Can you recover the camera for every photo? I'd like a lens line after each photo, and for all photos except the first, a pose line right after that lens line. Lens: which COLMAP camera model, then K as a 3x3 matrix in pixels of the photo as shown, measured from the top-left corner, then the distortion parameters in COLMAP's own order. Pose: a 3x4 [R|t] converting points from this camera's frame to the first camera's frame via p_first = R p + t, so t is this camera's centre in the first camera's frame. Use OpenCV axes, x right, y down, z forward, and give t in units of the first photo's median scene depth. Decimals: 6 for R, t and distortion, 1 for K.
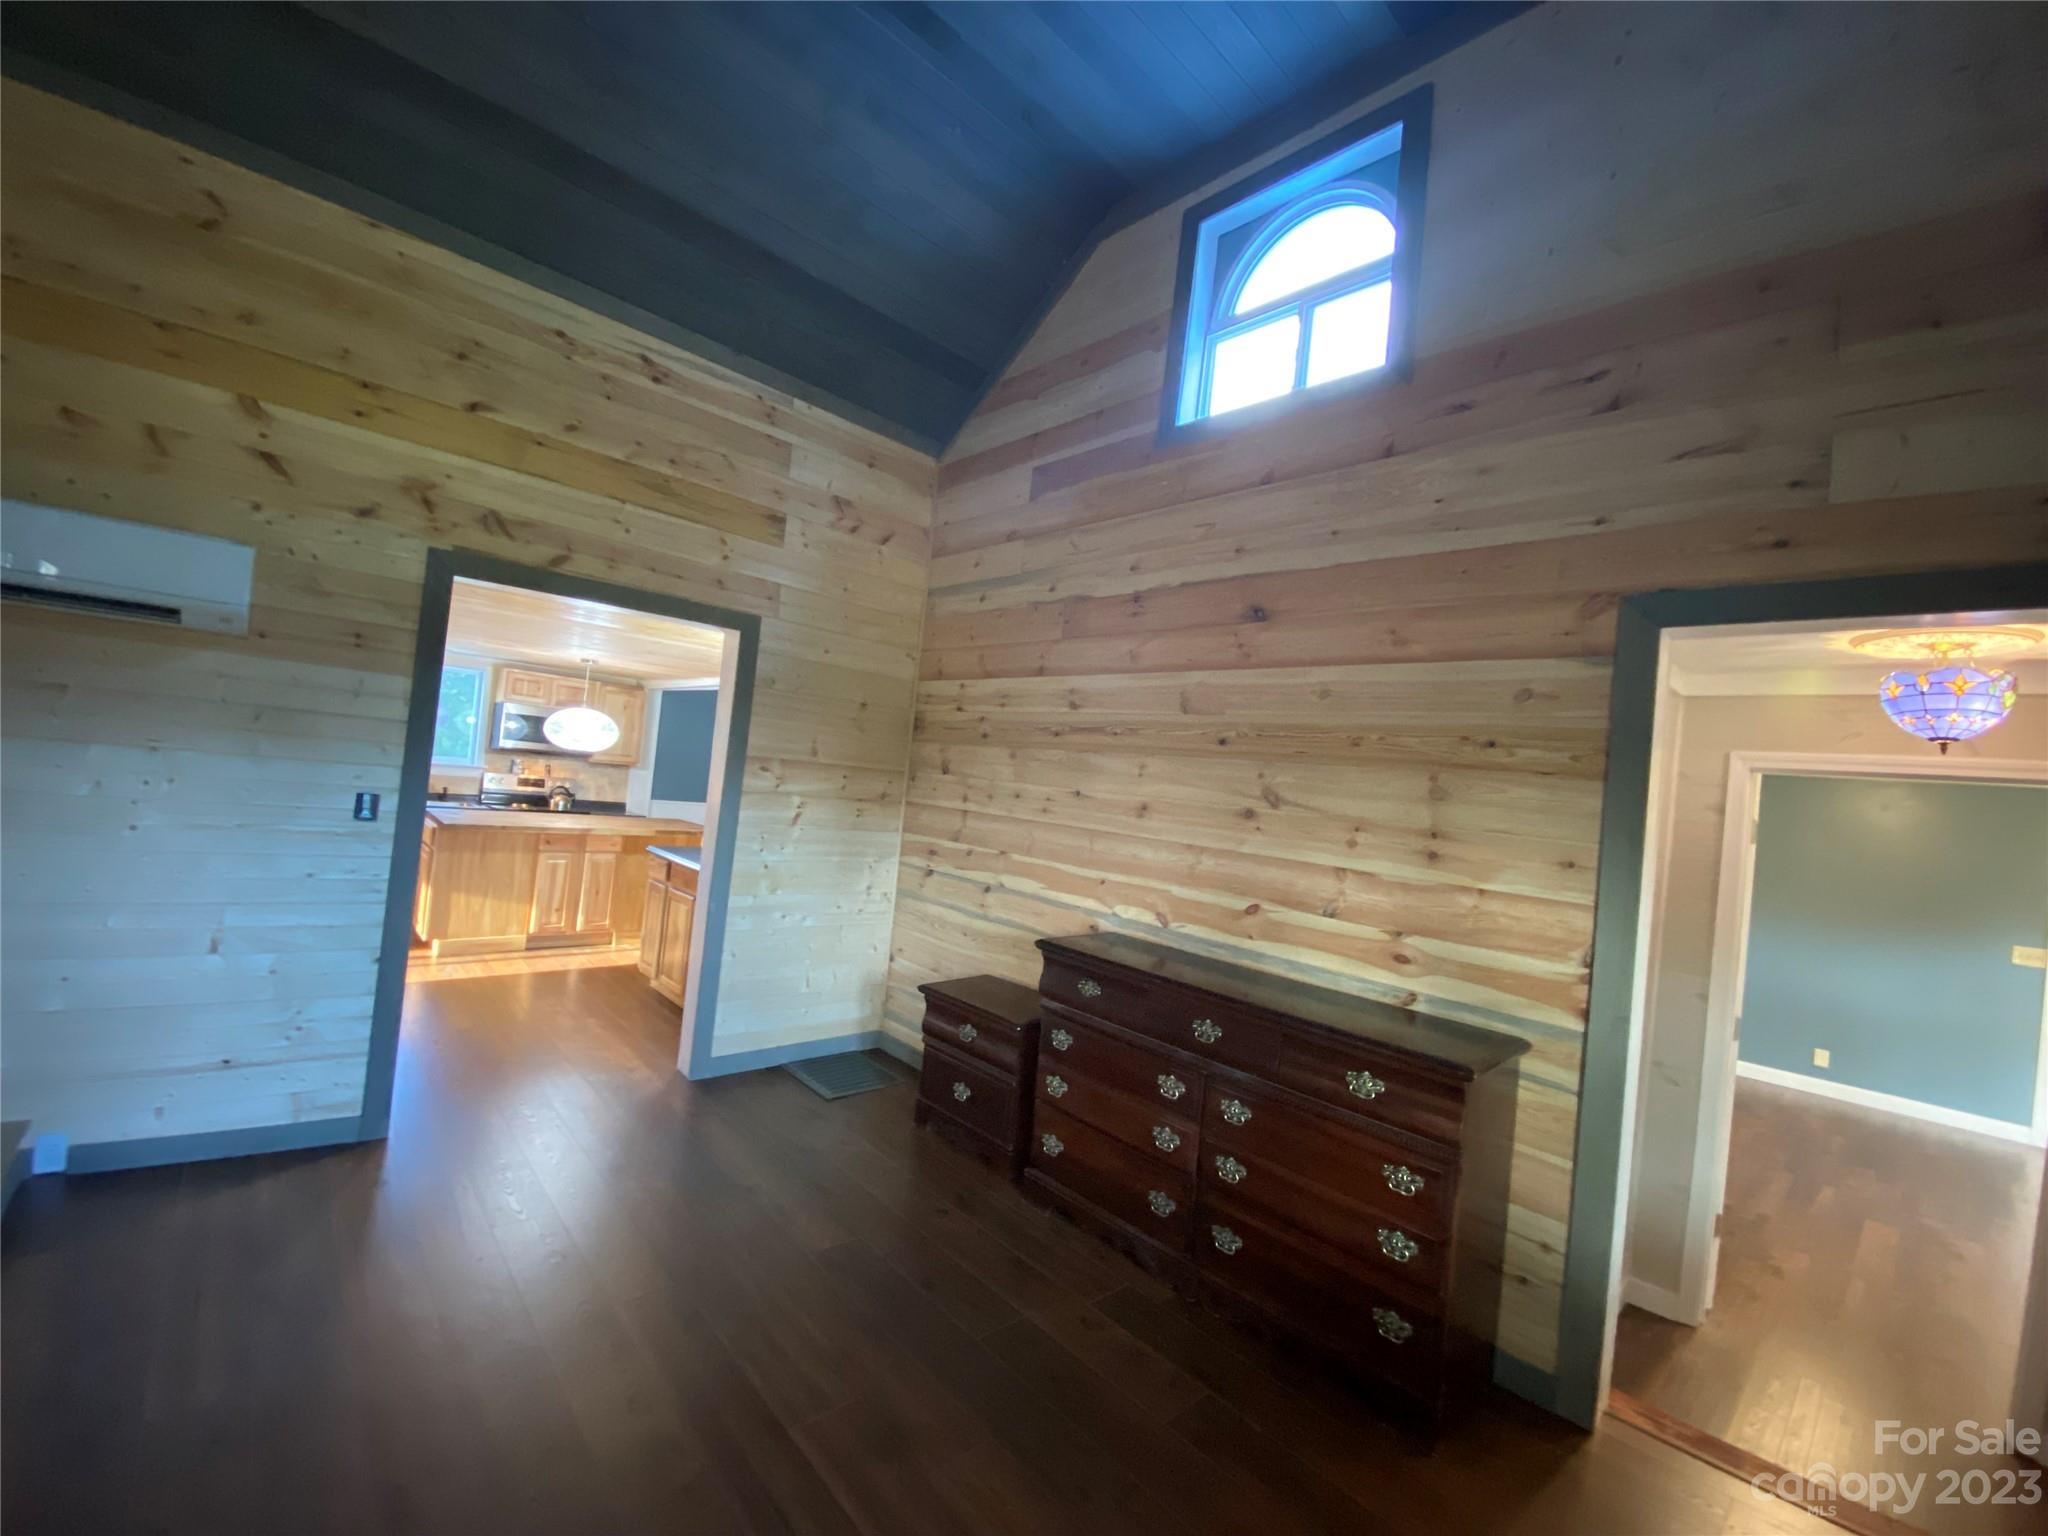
lens RADIAL K [[827.3, 0, 999.9], [0, 827.3, 765.4], [0, 0, 1]] dist [0.053749, -0.041141]
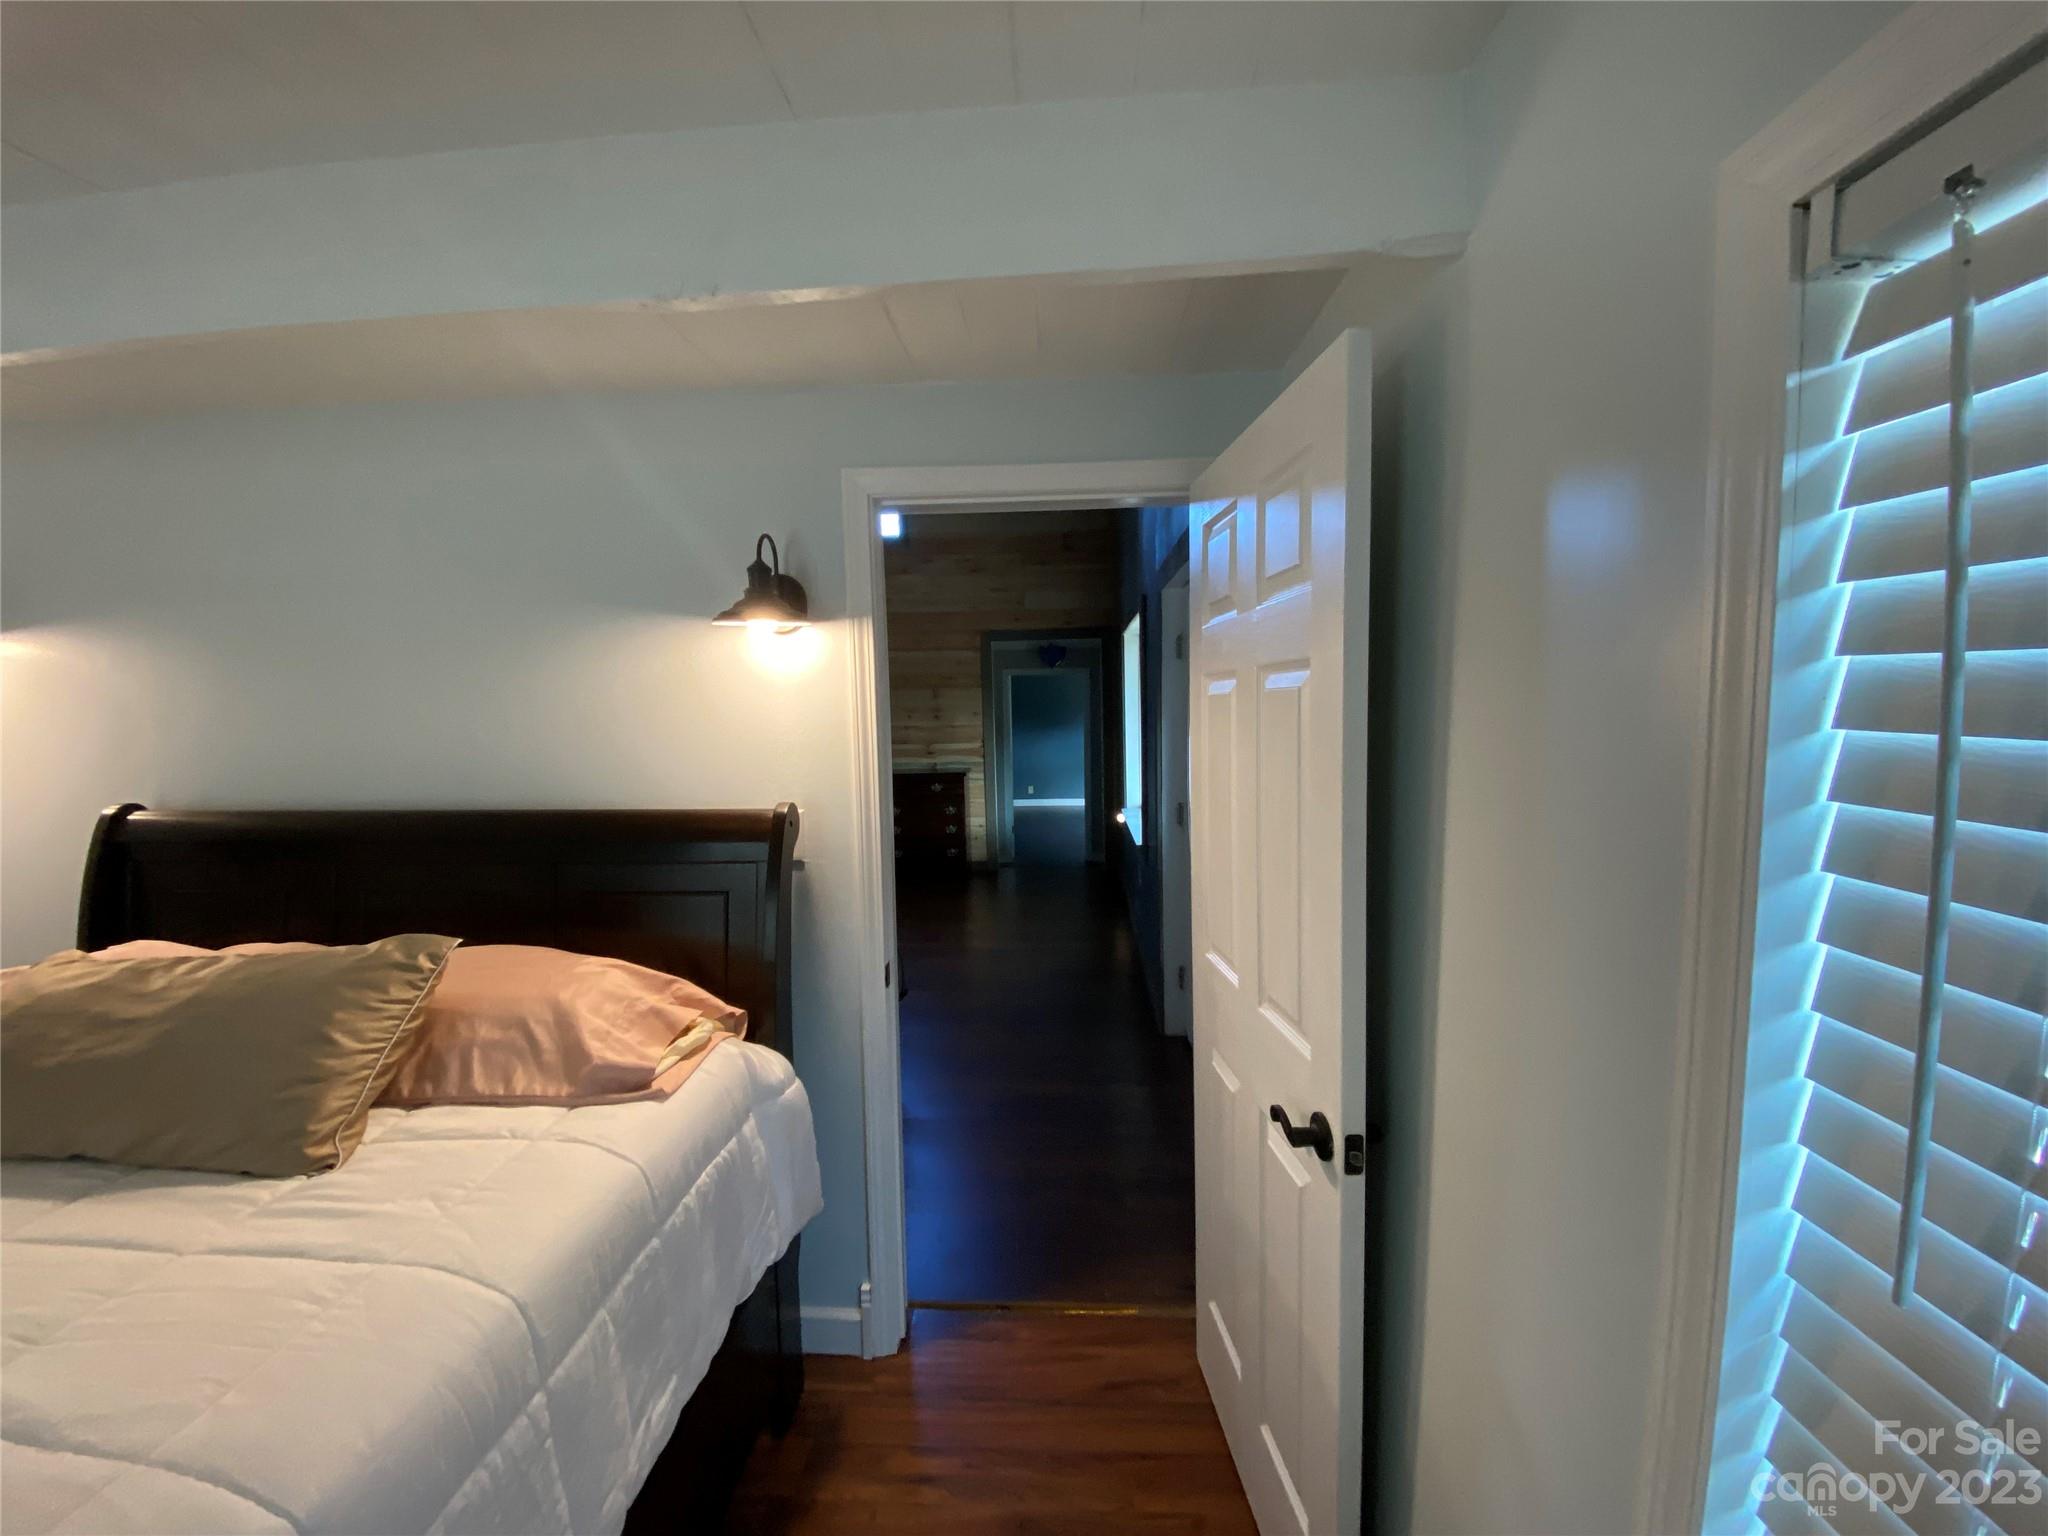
lens RADIAL K [[827.3, 0, 999.9], [0, 827.3, 765.4], [0, 0, 1]] dist [0.053749, -0.041141]
pose [[0.719380, -0.167932, 0.674011, -1.029359], [0.082404, 0.984116, 0.157245, -0.127468], [-0.689711, -0.057578, 0.721791, -0.992417]]
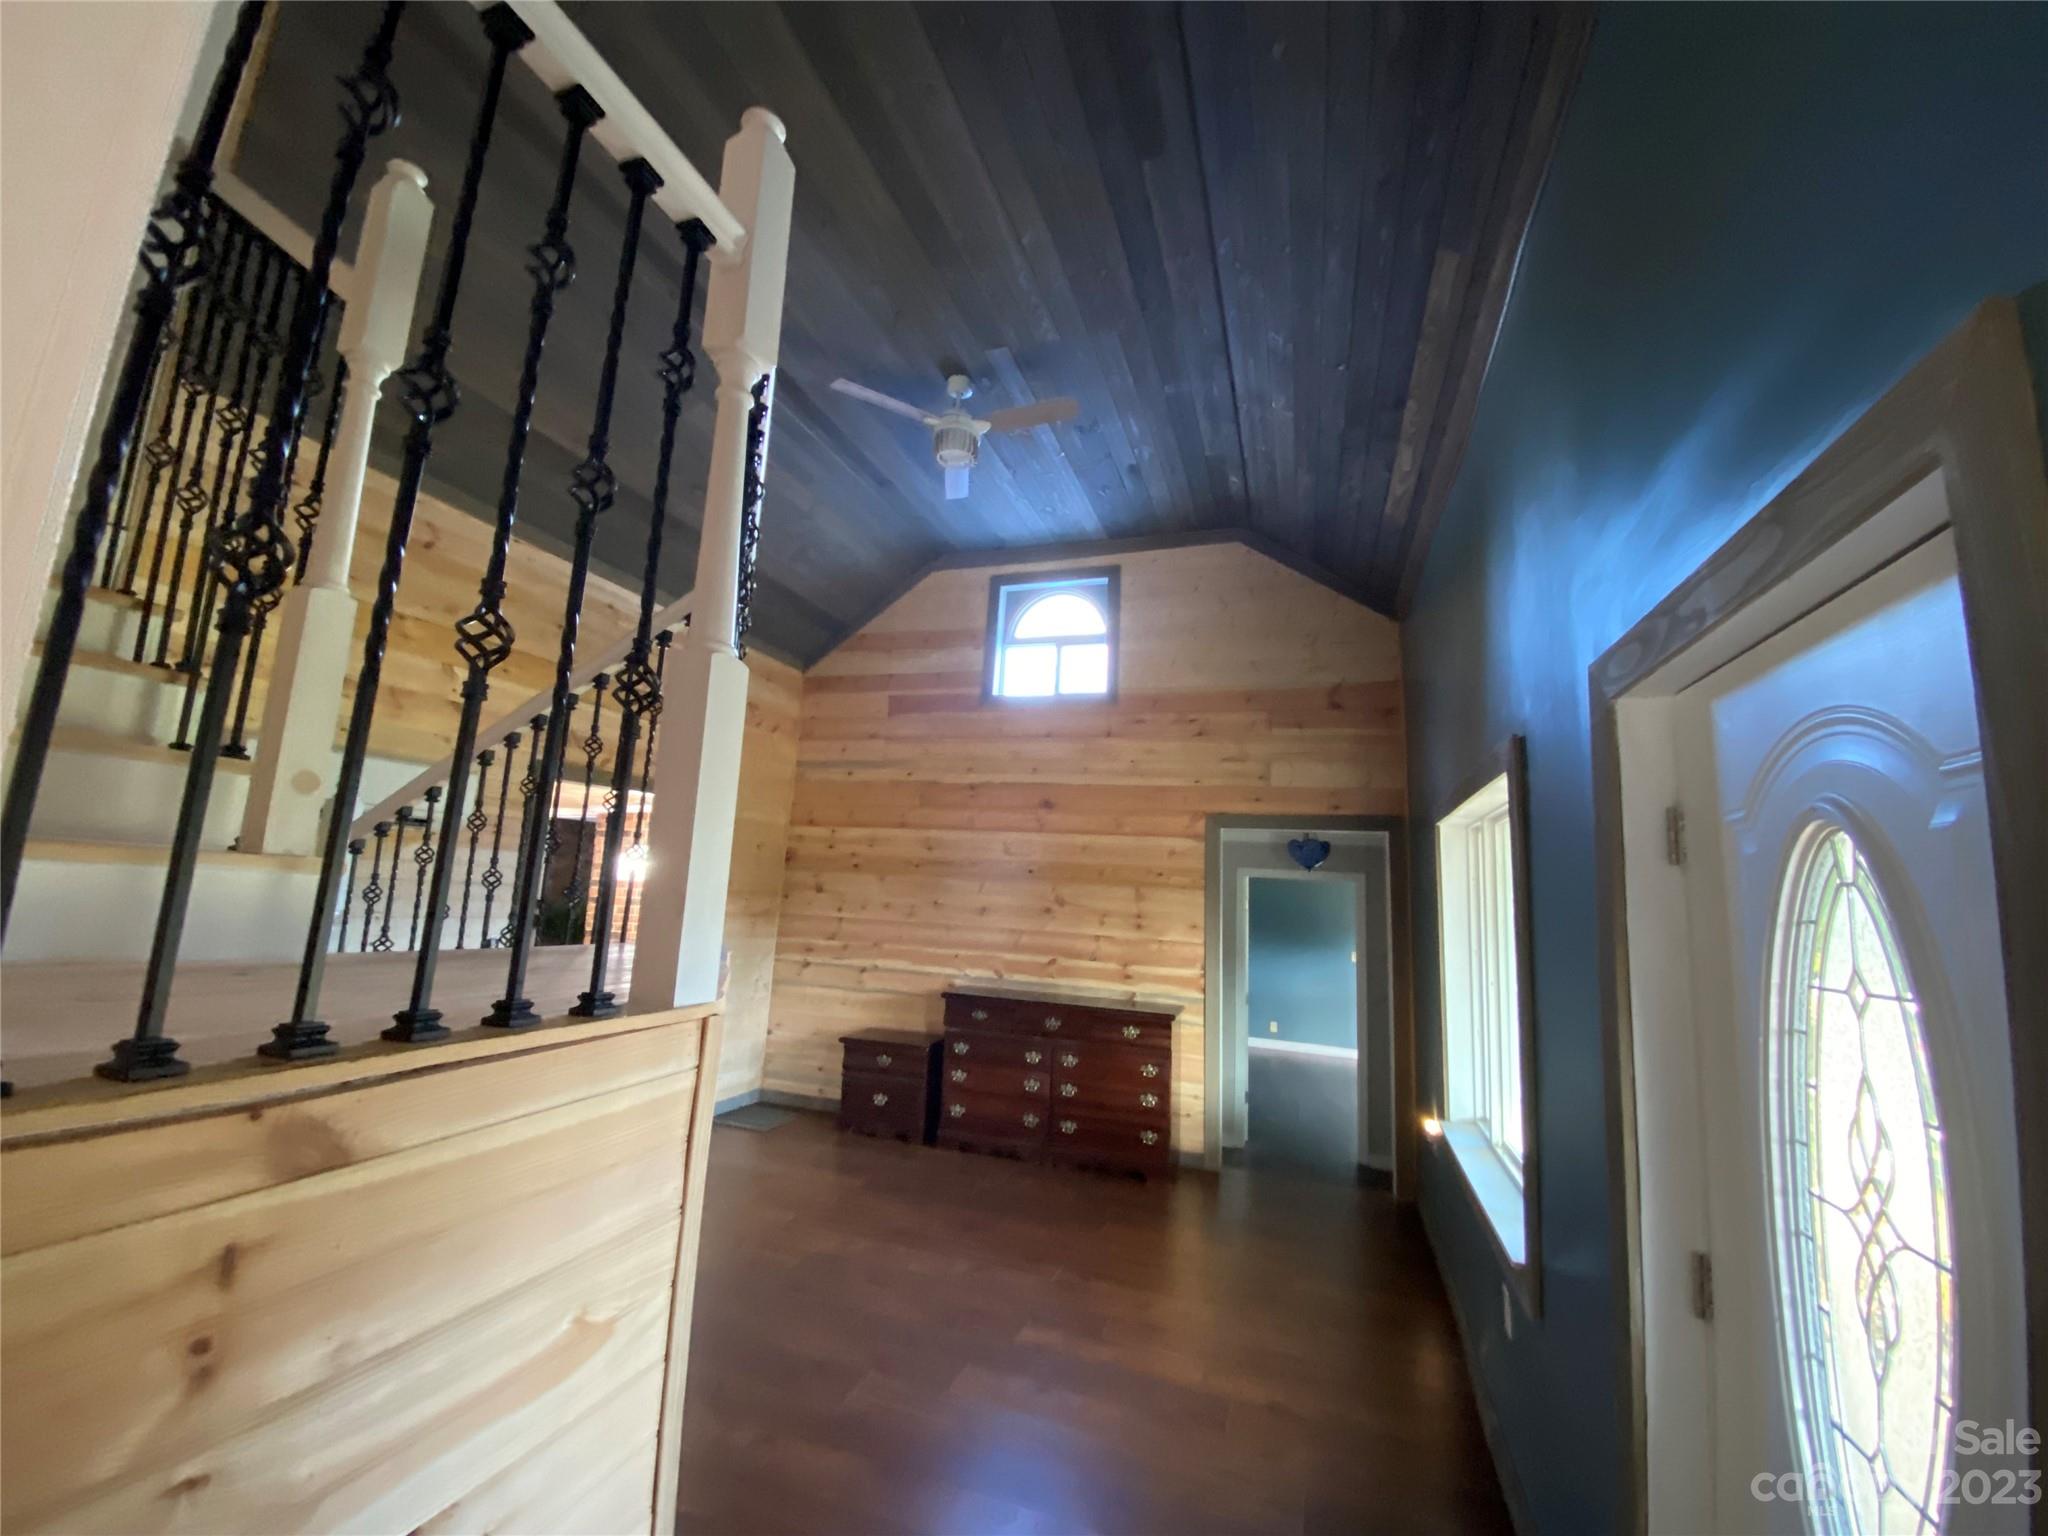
lens RADIAL K [[827.3, 0, 999.9], [0, 827.3, 765.4], [0, 0, 1]] dist [0.053749, -0.041141]
pose [[0.885645, 0.016838, 0.464057, -0.621667], [0.028562, 0.995475, -0.090631, -0.094130], [-0.463484, 0.093521, 0.881156, -0.588092]]
